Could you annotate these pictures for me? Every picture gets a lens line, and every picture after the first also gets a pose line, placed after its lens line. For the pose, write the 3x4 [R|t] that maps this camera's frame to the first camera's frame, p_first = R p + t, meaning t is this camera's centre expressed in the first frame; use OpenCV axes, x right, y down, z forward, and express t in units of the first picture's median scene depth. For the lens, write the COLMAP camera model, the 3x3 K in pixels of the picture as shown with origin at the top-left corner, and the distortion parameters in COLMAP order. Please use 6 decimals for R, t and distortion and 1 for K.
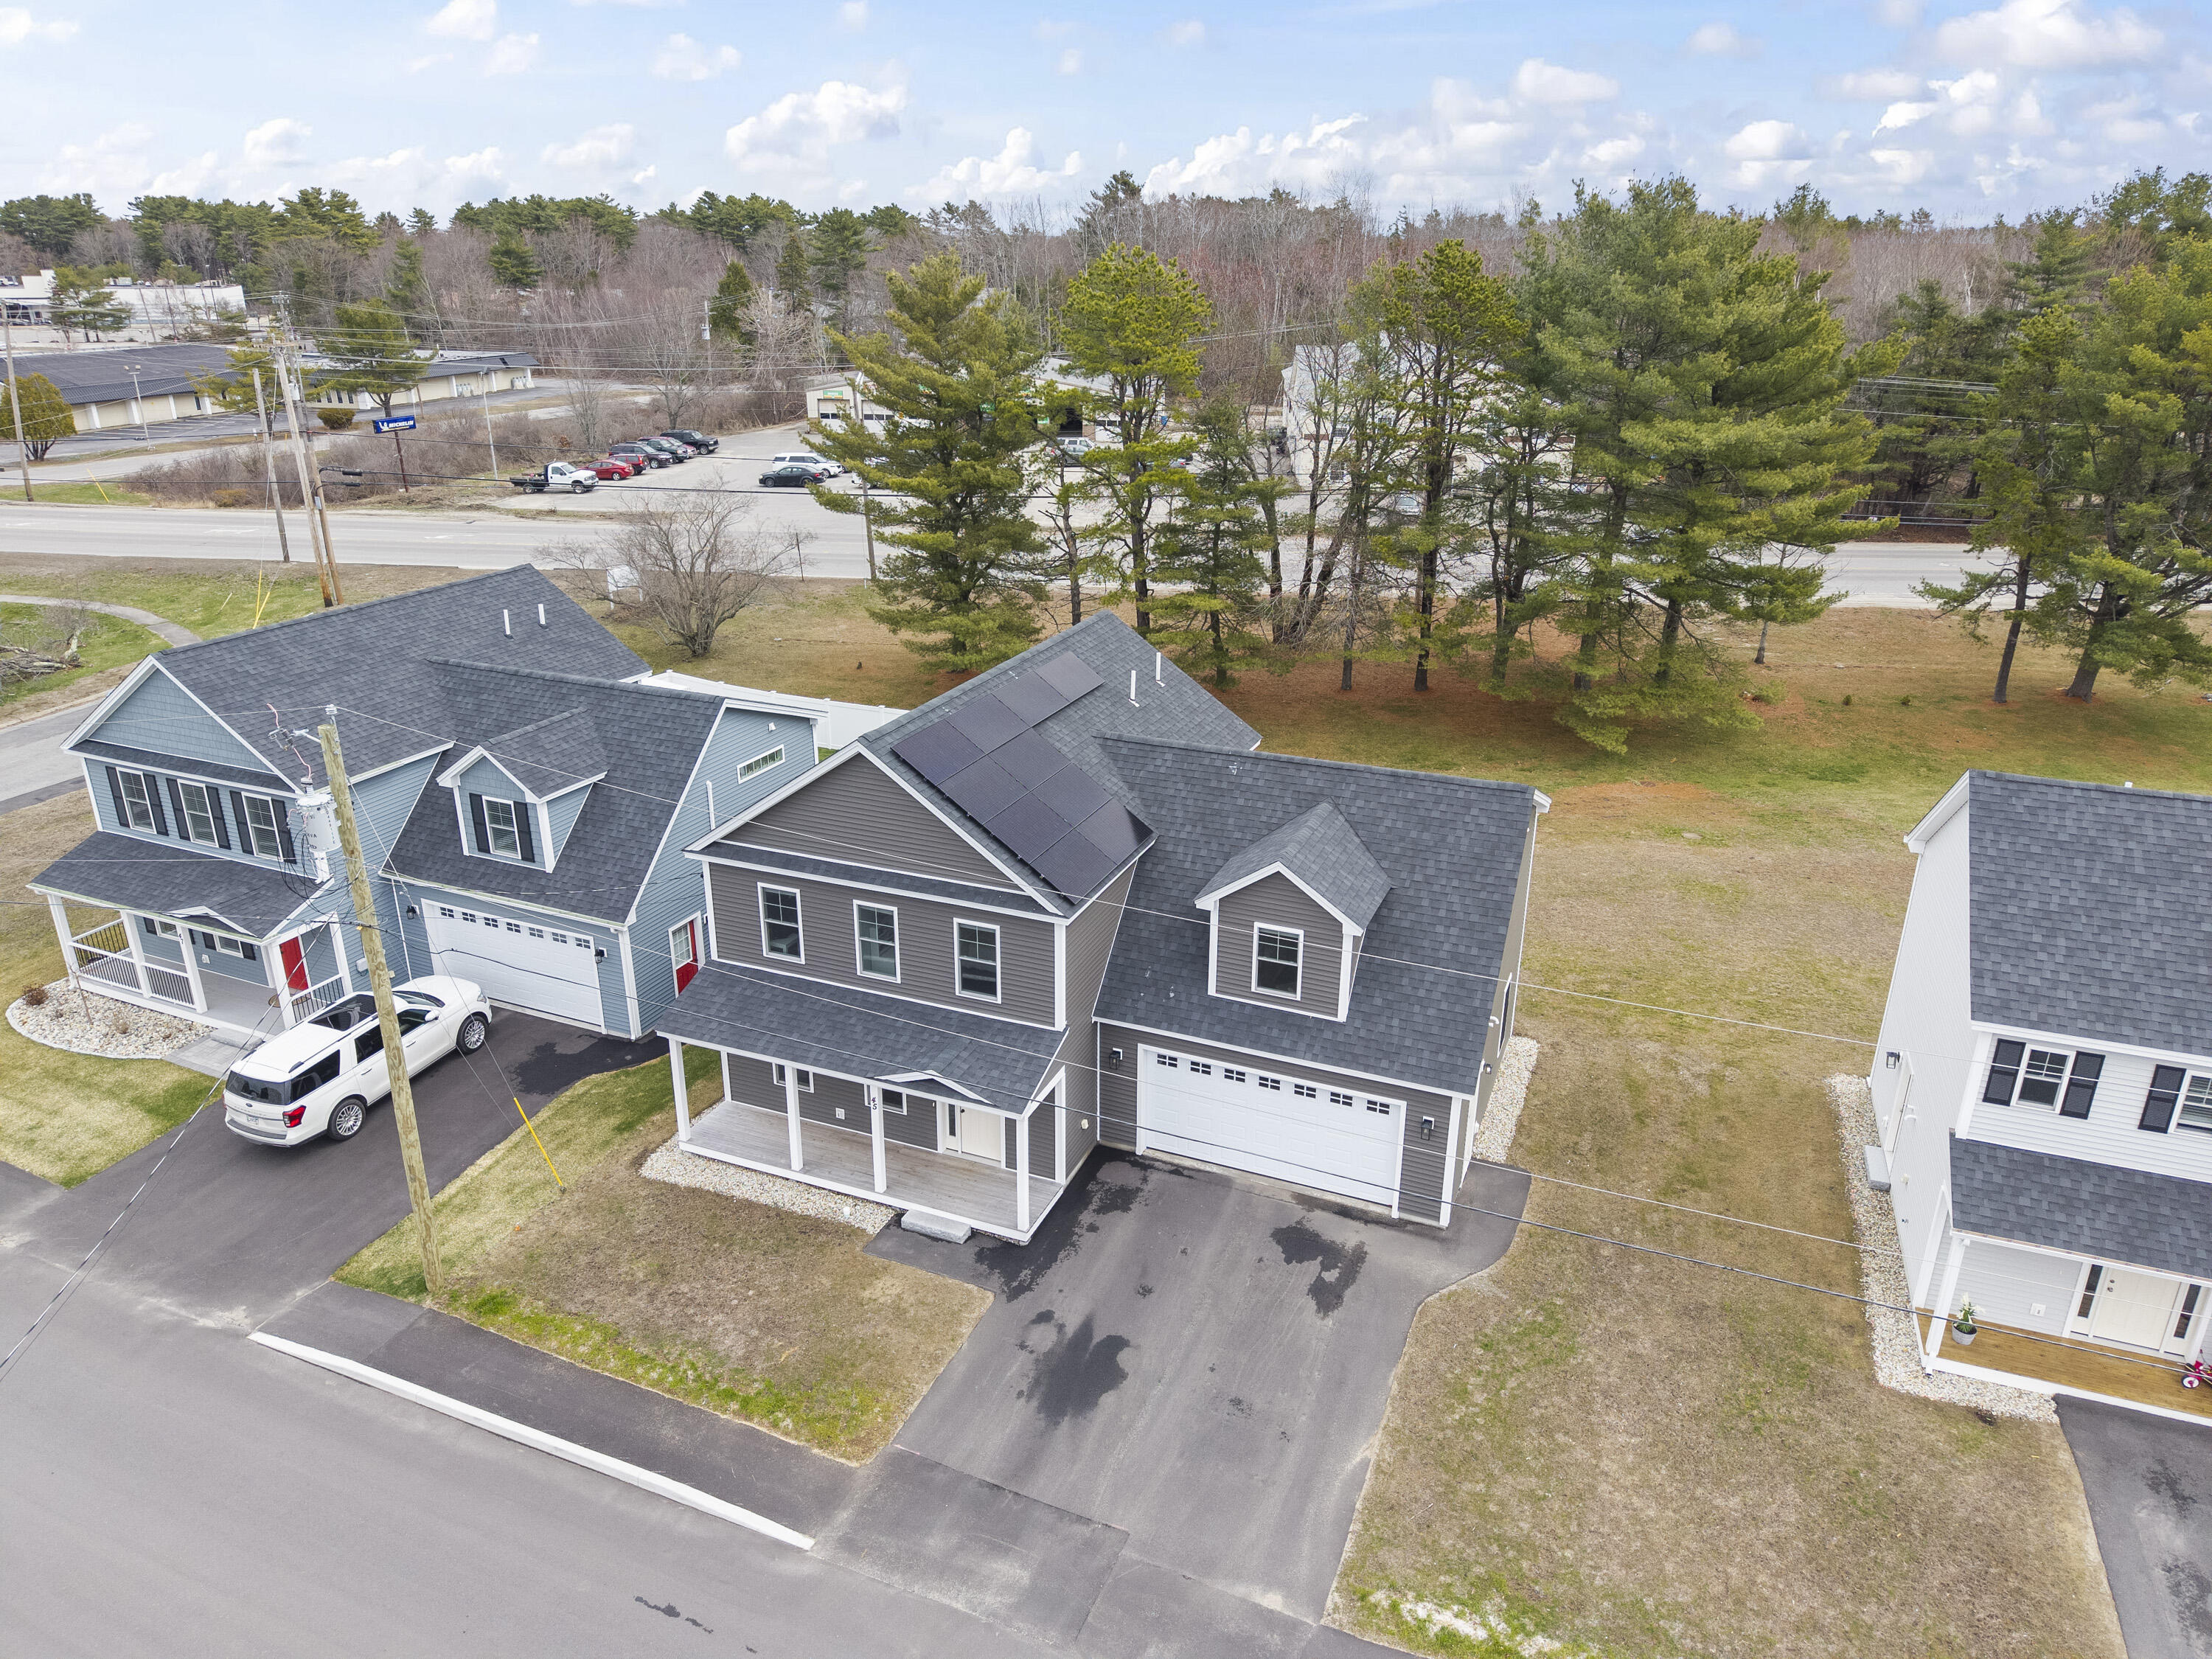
lens RADIAL K [[1488.2, 0, 1108.8], [0, 1488.2, 828.1], [0, 0, 1]] dist [0.014508, -0.013071]
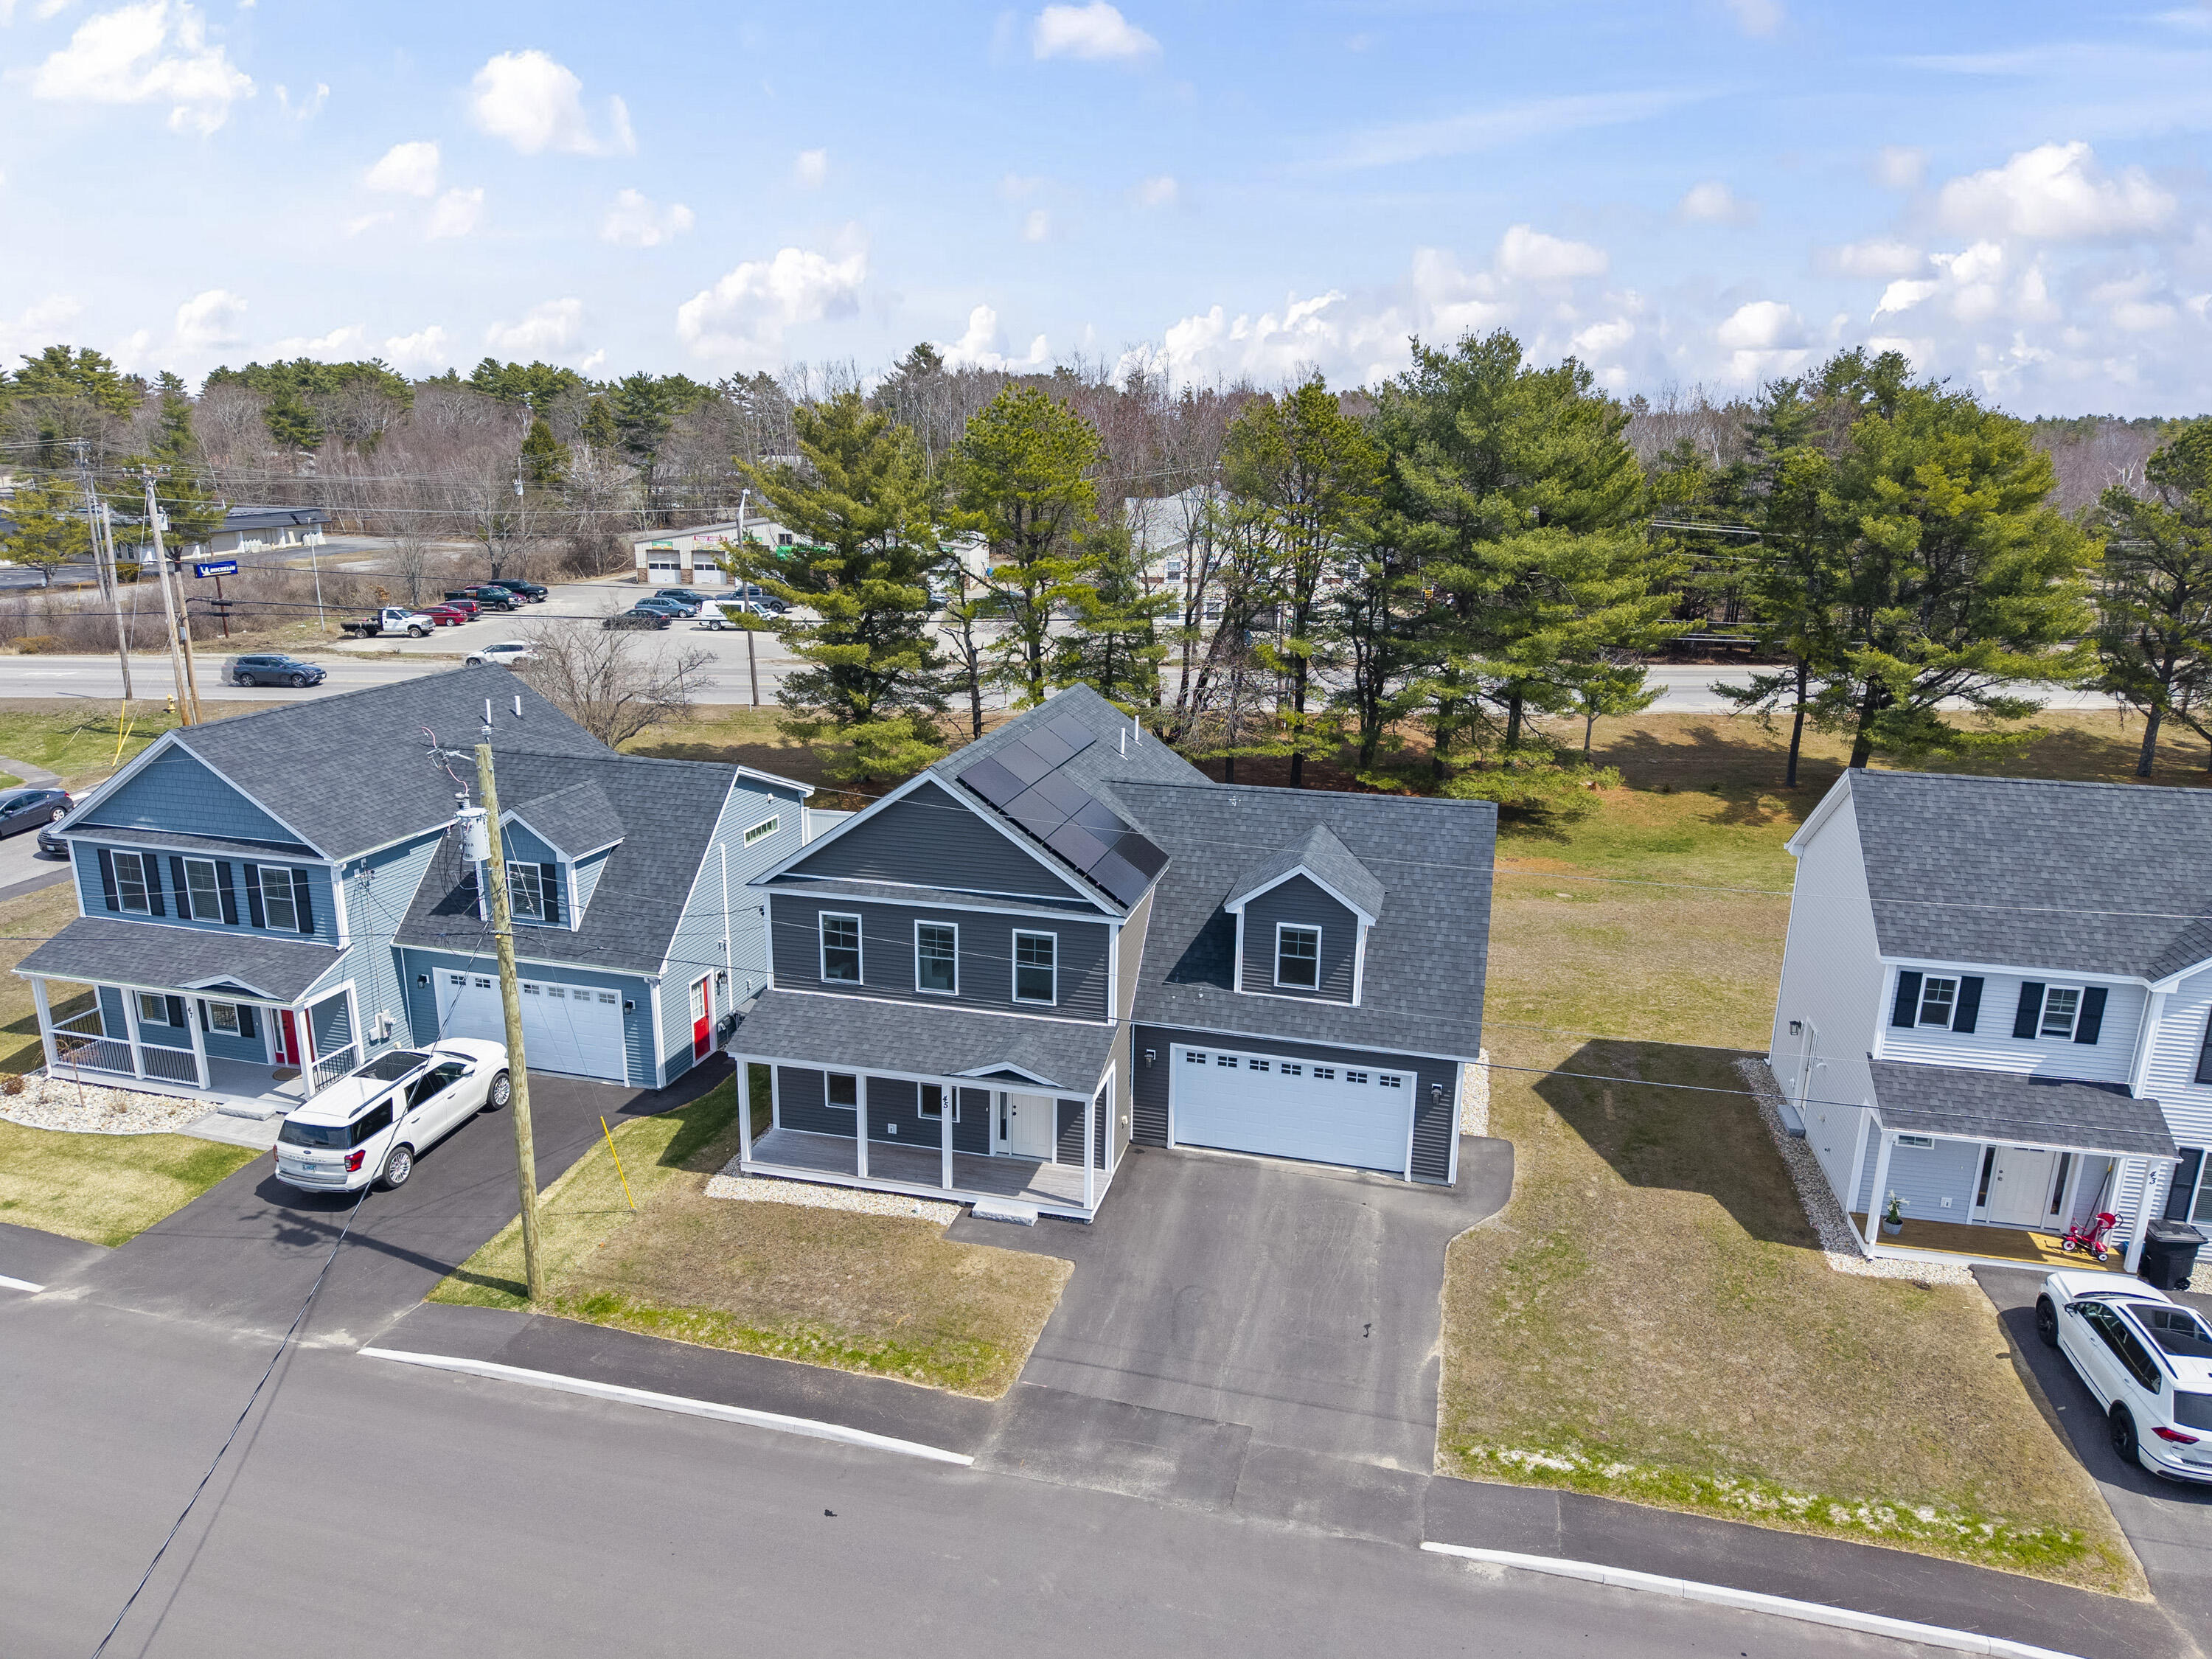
lens RADIAL K [[1500.4, 0, 1111.6], [0, 1500.4, 849.9], [0, 0, 1]] dist [0.017737, -0.017007]
pose [[0.989048, -0.029897, 0.144532, -0.159998], [0.043632, 0.994727, -0.092810, 0.090924], [-0.140995, 0.098100, 0.985138, -0.100747]]
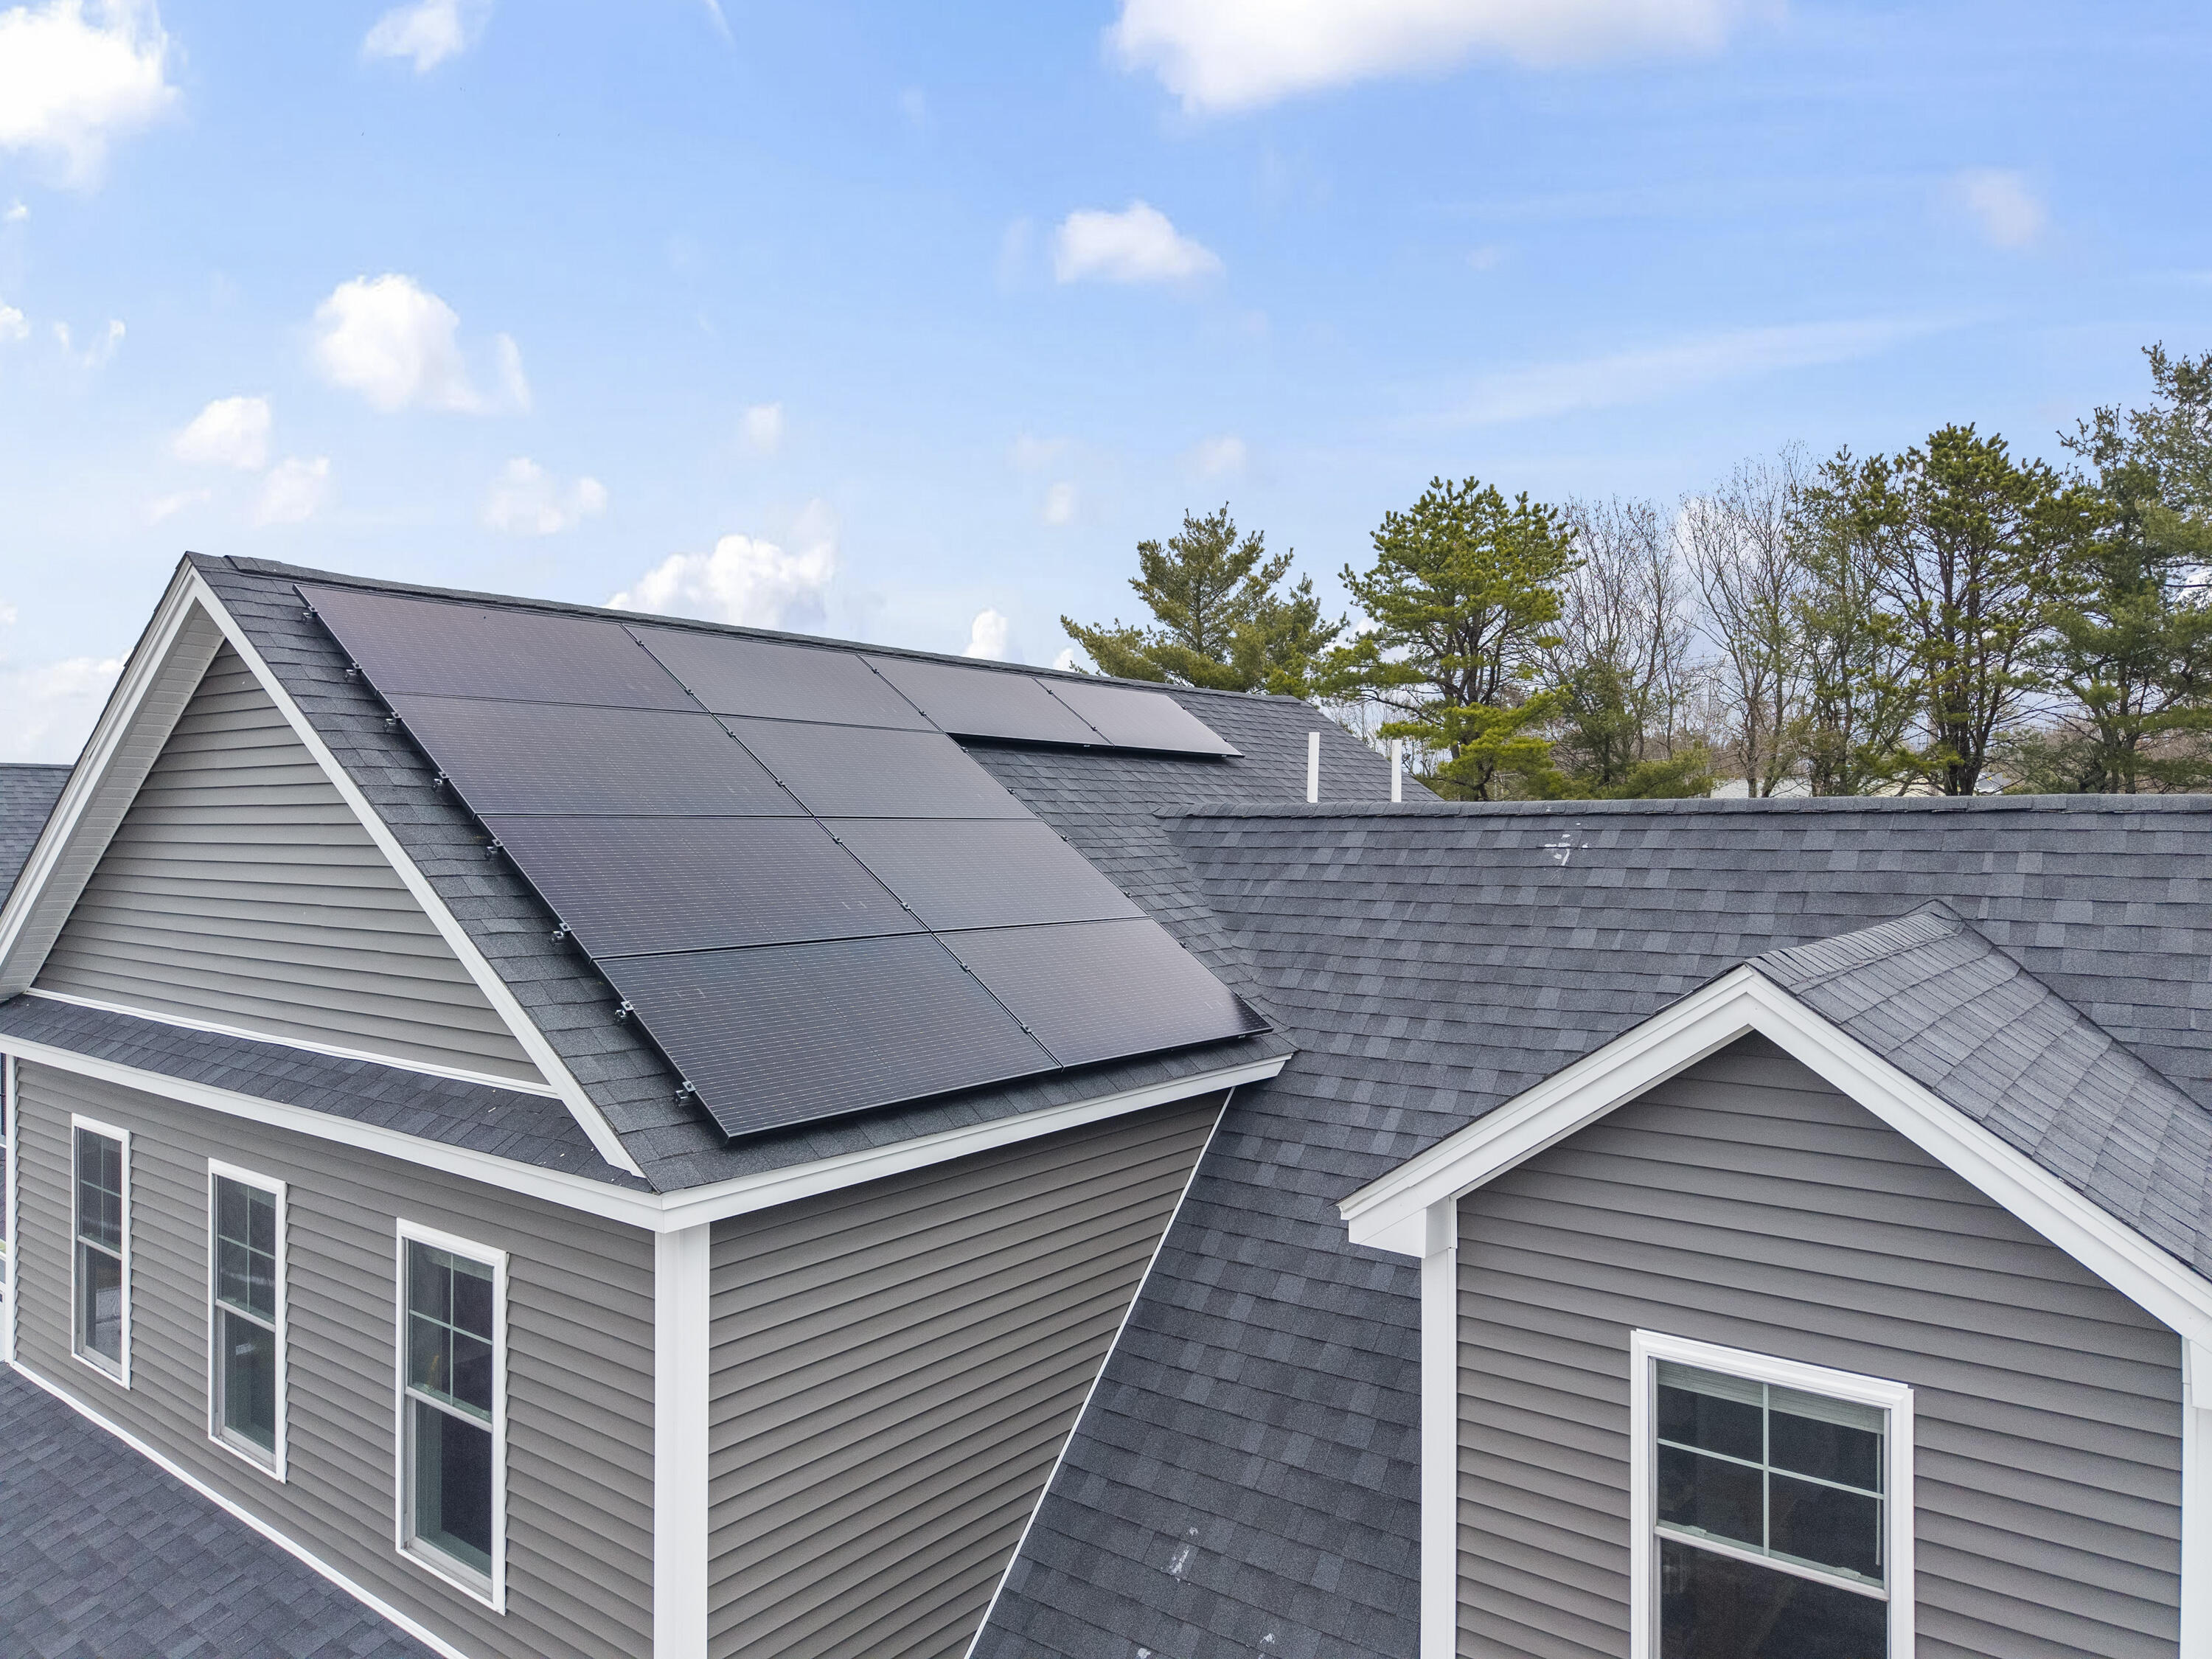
lens RADIAL K [[1488.2, 0, 1108.8], [0, 1488.2, 828.1], [0, 0, 1]] dist [0.014508, -0.013071]
pose [[0.964178, -0.008188, -0.265131, 0.069724], [-0.088248, 0.932685, -0.349729, 0.064069], [0.250147, 0.360598, 0.898552, 0.646162]]
